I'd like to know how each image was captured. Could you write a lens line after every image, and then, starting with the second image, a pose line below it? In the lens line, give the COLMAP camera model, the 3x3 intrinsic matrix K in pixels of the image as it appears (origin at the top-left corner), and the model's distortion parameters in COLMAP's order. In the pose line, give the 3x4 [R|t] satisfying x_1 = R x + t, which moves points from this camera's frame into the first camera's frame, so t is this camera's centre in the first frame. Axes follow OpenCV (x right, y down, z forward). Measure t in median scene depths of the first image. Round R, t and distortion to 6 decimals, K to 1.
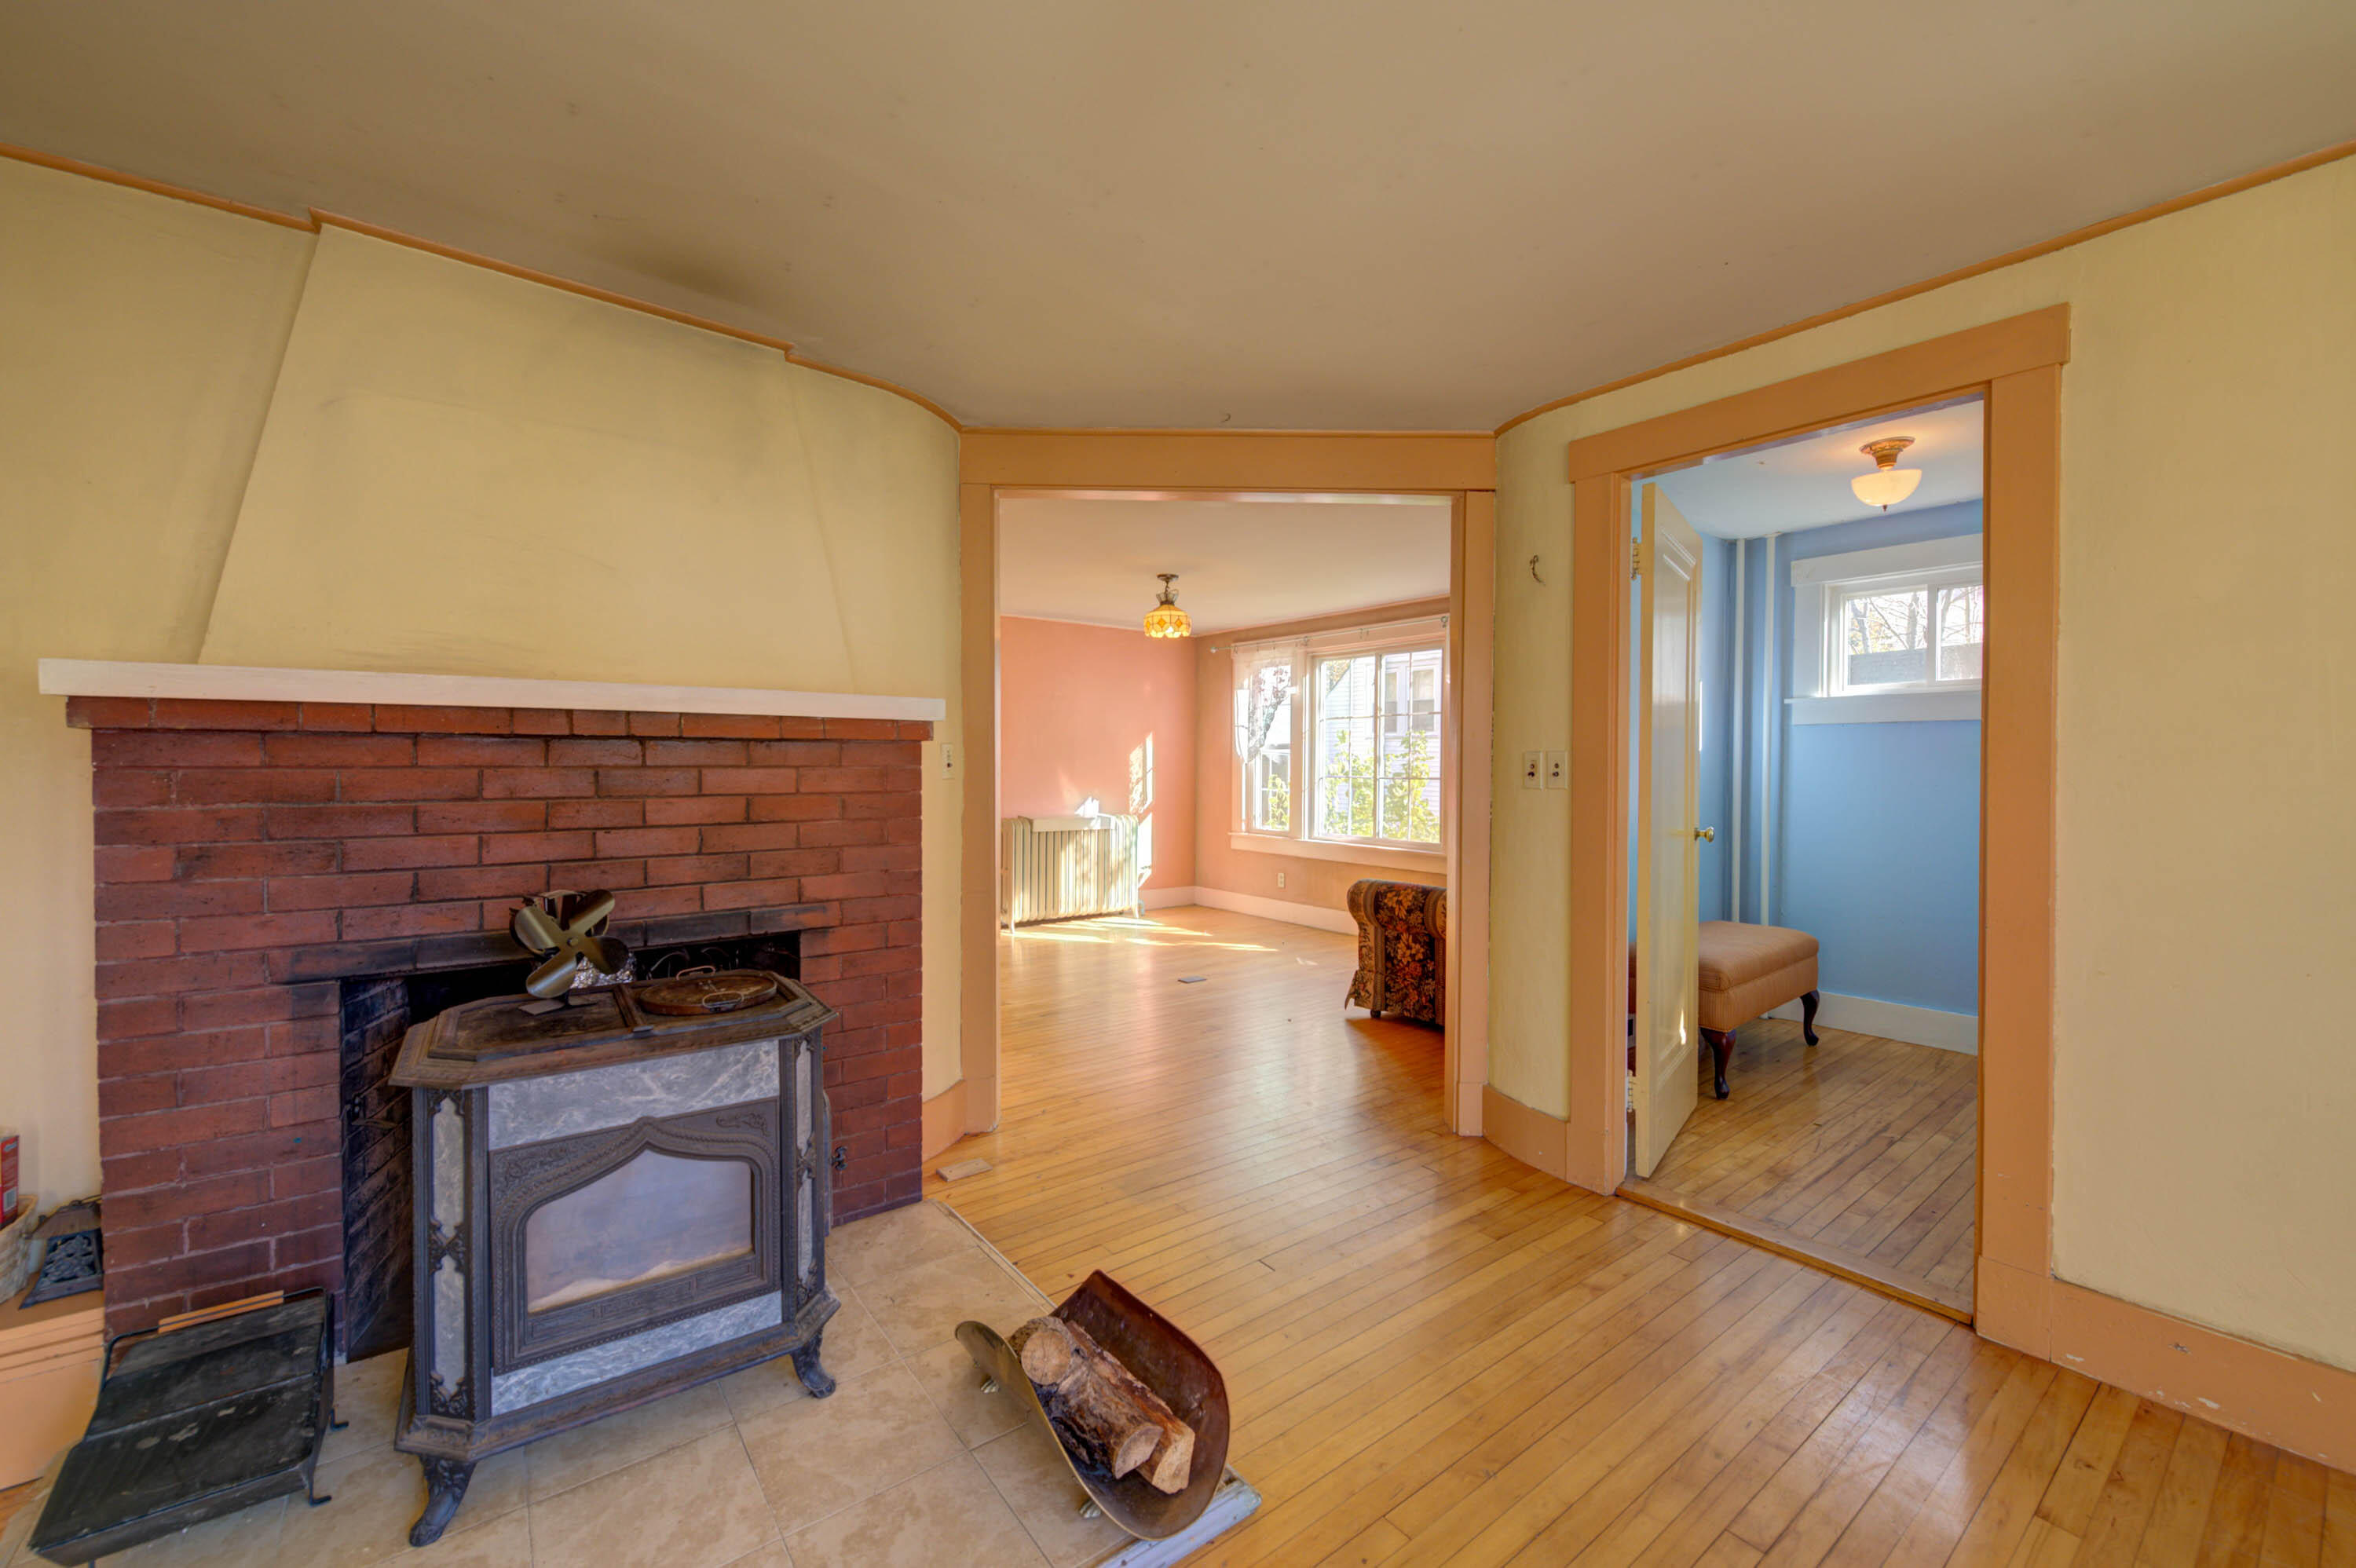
lens RADIAL K [[937.7, 0, 1186.6], [0, 937.7, 780.2], [0, 0, 1]] dist [-0.000427, -0.000986]
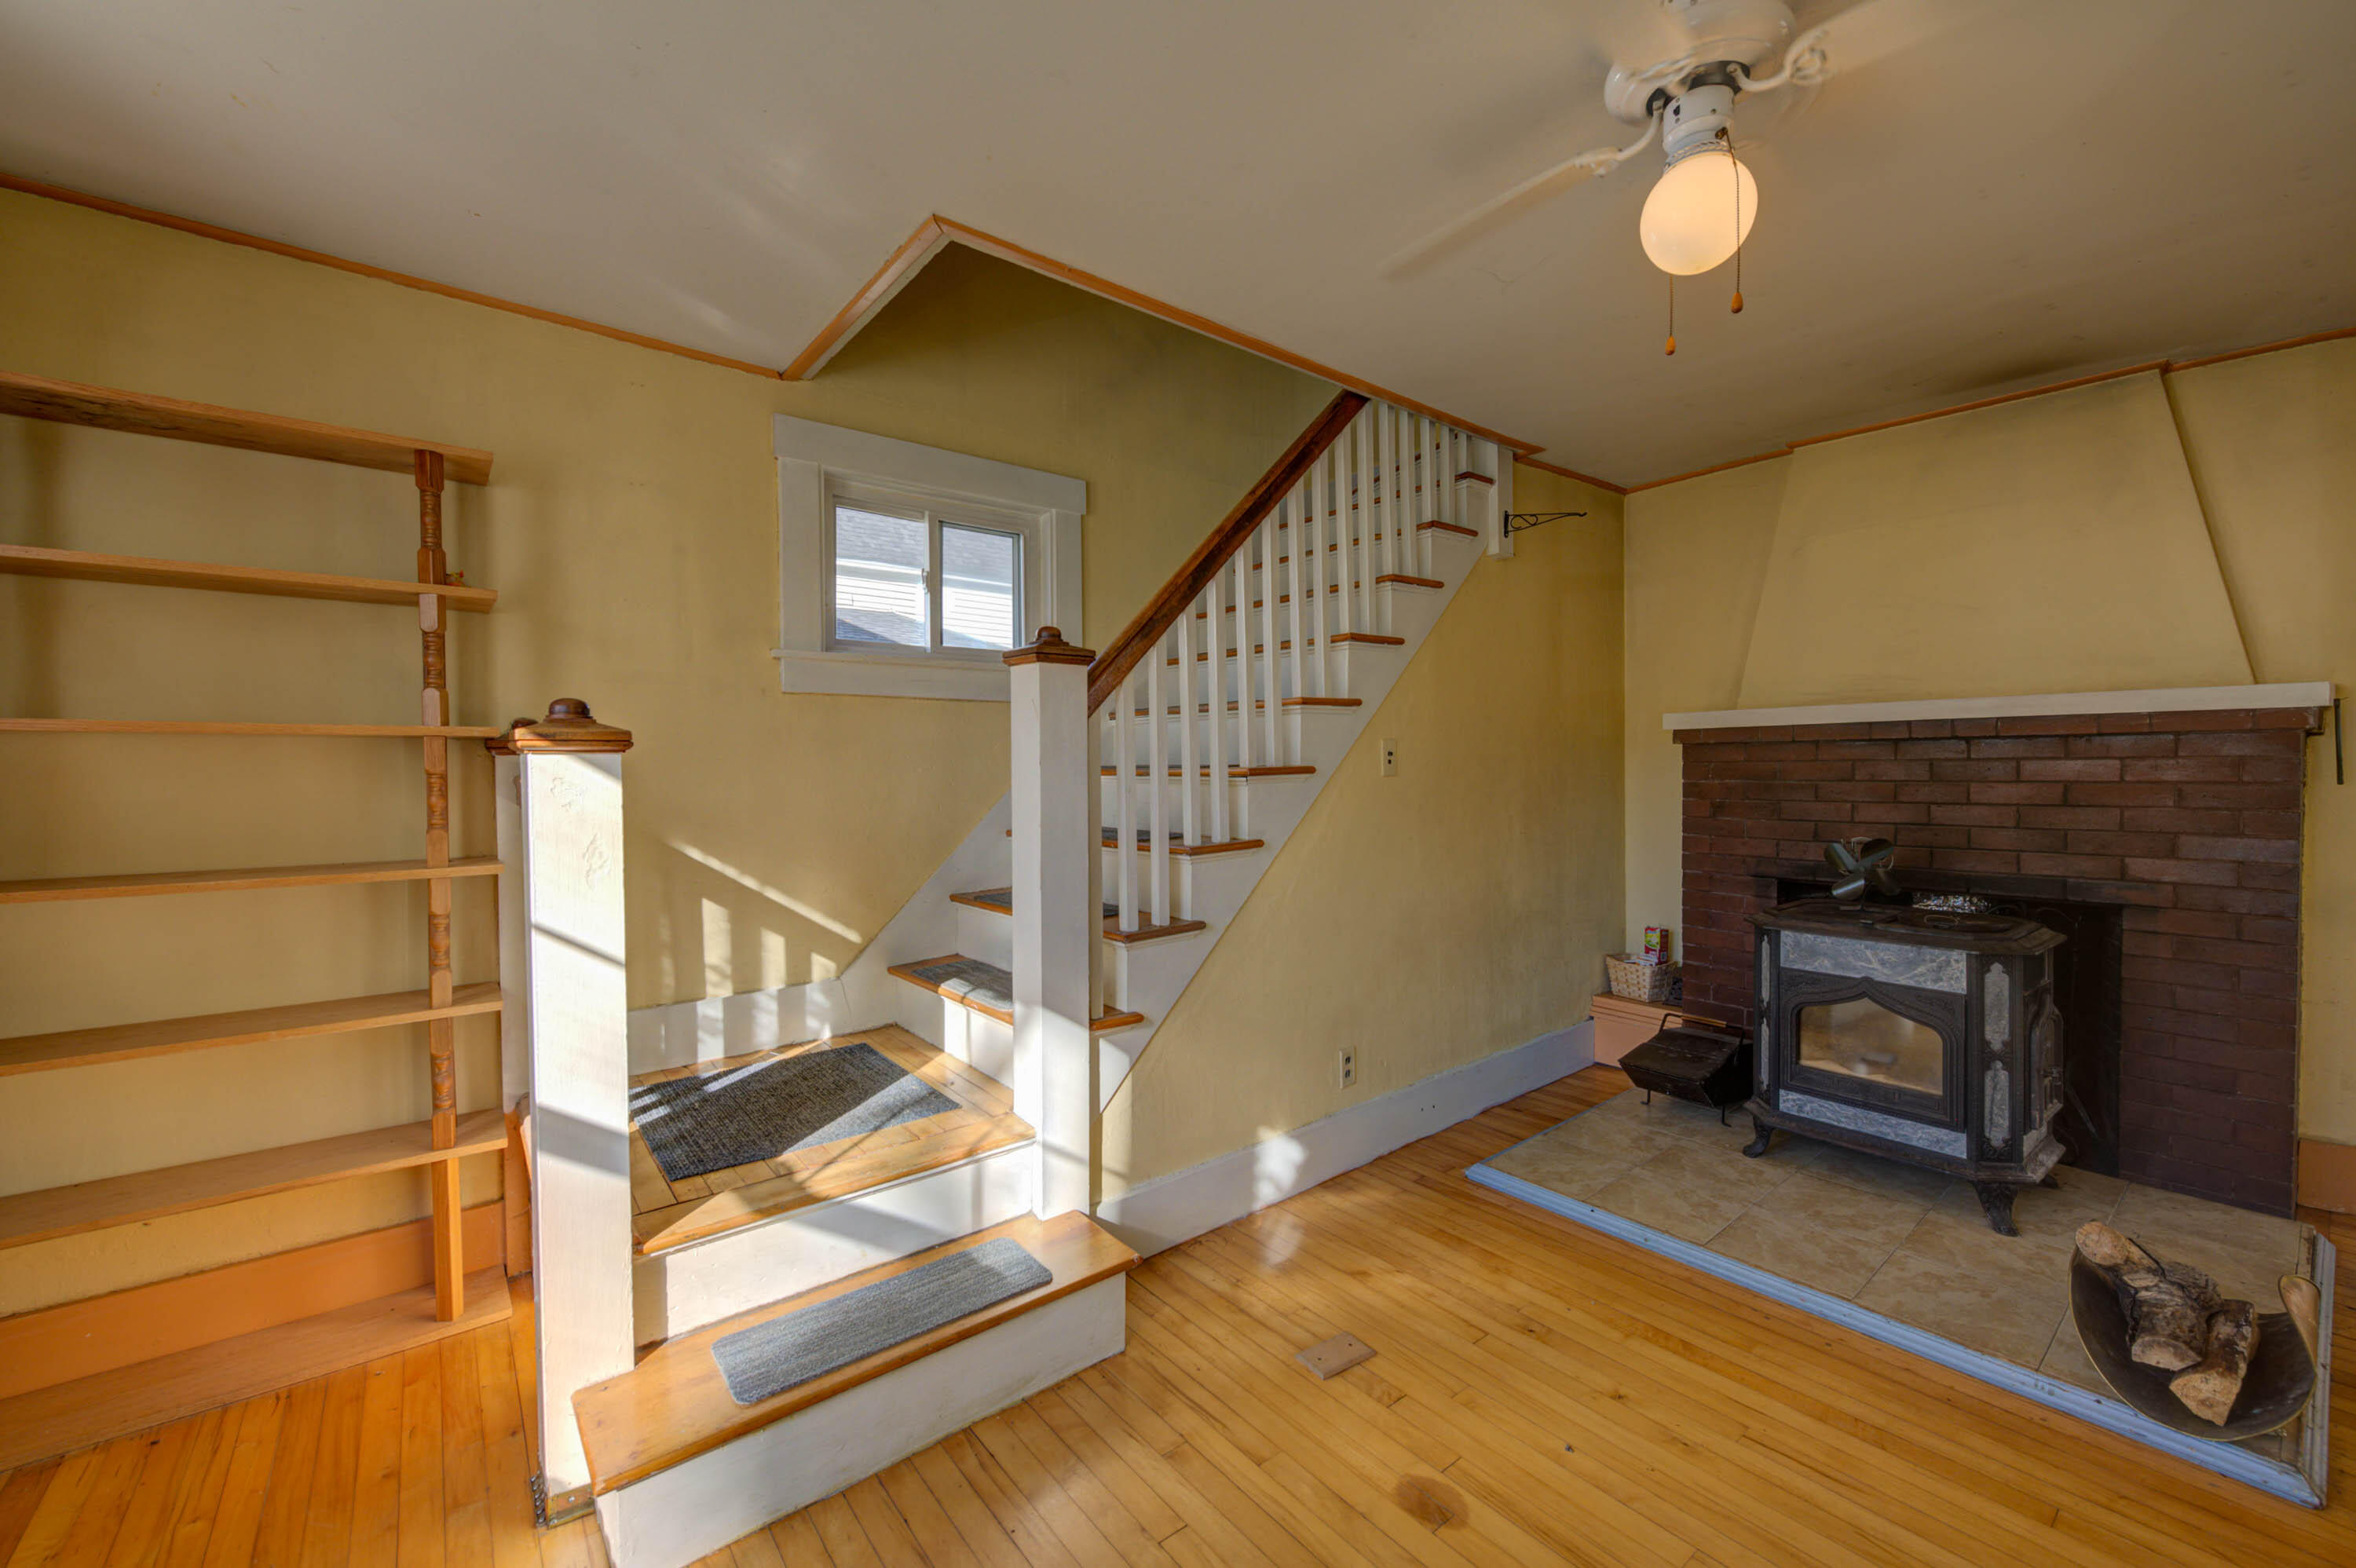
lens RADIAL K [[937.7, 0, 1175.9], [0, 937.7, 778.3], [0, 0, 1]] dist [-0.000427, -0.000986]
pose [[0.010198, 0.008632, -0.999911, 0.691774], [-0.009890, 0.999915, 0.008531, 0.011855], [0.999899, 0.009802, 0.010283, -0.139298]]
